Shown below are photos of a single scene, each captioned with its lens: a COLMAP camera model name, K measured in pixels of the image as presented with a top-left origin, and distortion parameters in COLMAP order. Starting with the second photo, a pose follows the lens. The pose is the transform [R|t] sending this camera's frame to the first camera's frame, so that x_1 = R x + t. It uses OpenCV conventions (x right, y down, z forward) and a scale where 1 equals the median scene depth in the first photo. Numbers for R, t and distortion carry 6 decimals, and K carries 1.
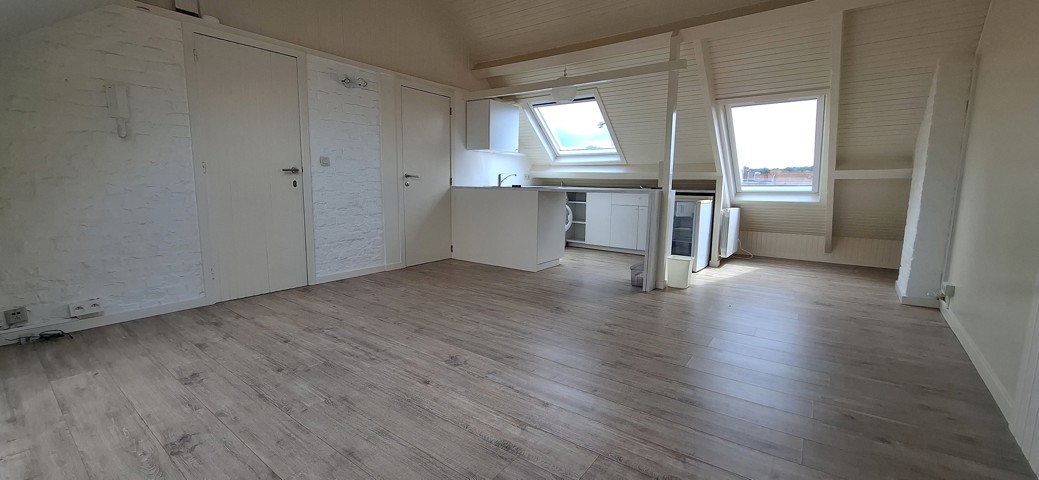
lens RADIAL K [[410.3, 0, 519.5], [0, 410.3, 240.0], [0, 0, 1]] dist [-0.003131, -0.000177]
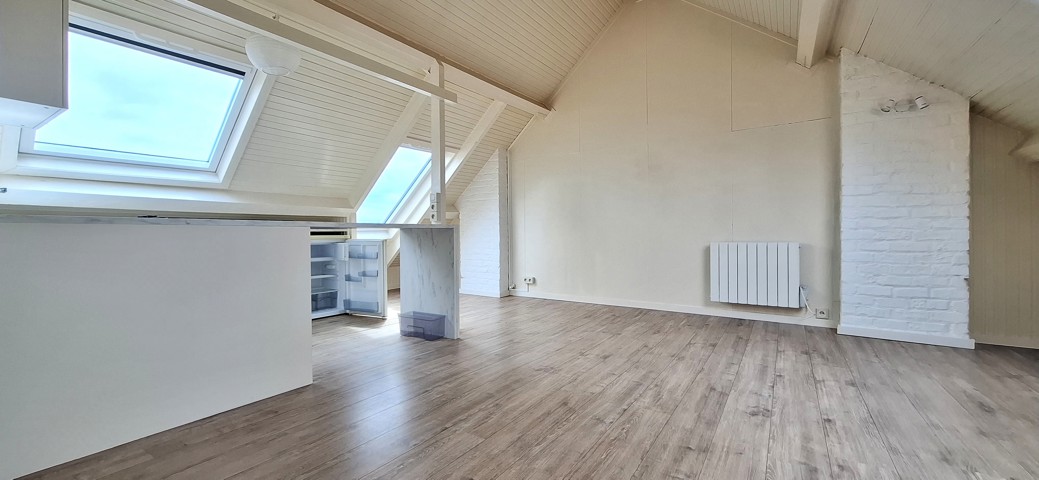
lens RADIAL K [[410.3, 0, 519.5], [0, 410.3, 240.0], [0, 0, 1]] dist [-0.003131, -0.000177]
pose [[-0.056190, -0.024353, 0.998123, -0.753507], [0.147548, 0.988523, 0.032425, -0.120625], [-0.987457, 0.149093, -0.051952, 1.162313]]
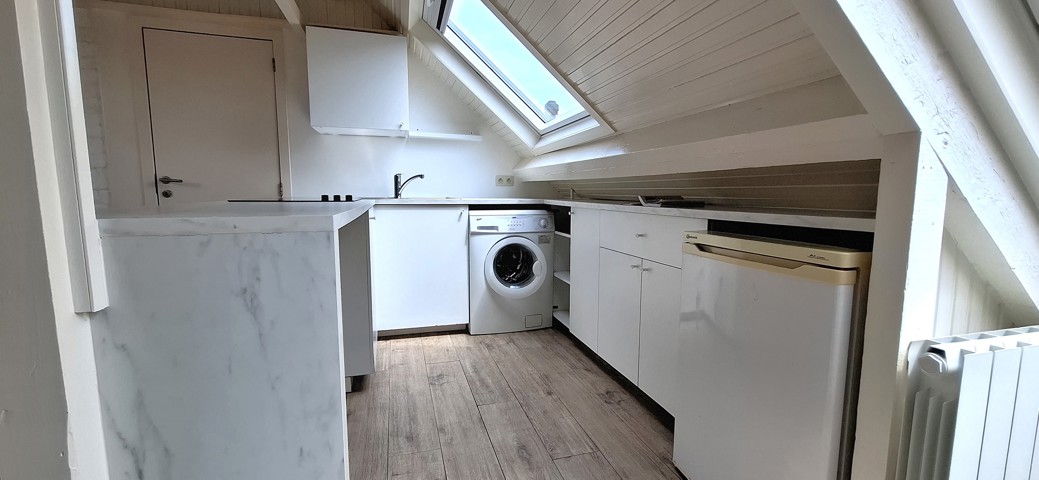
lens RADIAL K [[427.9, 0, 519.5], [0, 427.9, 240.0], [0, 0, 1]] dist [0.009043, 0.000089]
pose [[0.785541, 0.060057, -0.615889, 0.823415], [-0.083050, 0.996507, -0.008756, -0.167473], [0.613211, 0.058028, 0.787785, 1.301665]]
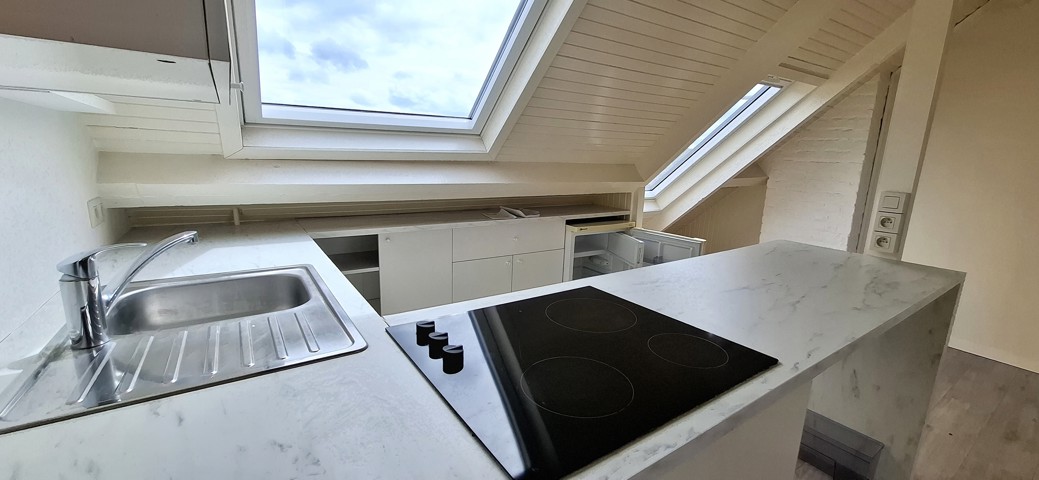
lens RADIAL K [[418.0, 0, 523.9], [0, 418.0, 240.0], [0, 0, 1]] dist [-0.003501, 0.000306]
pose [[0.334006, -0.192167, 0.922774, -0.239232], [0.102904, 0.980579, 0.166958, -0.338253], [-0.936937, 0.039192, 0.347294, 1.603720]]
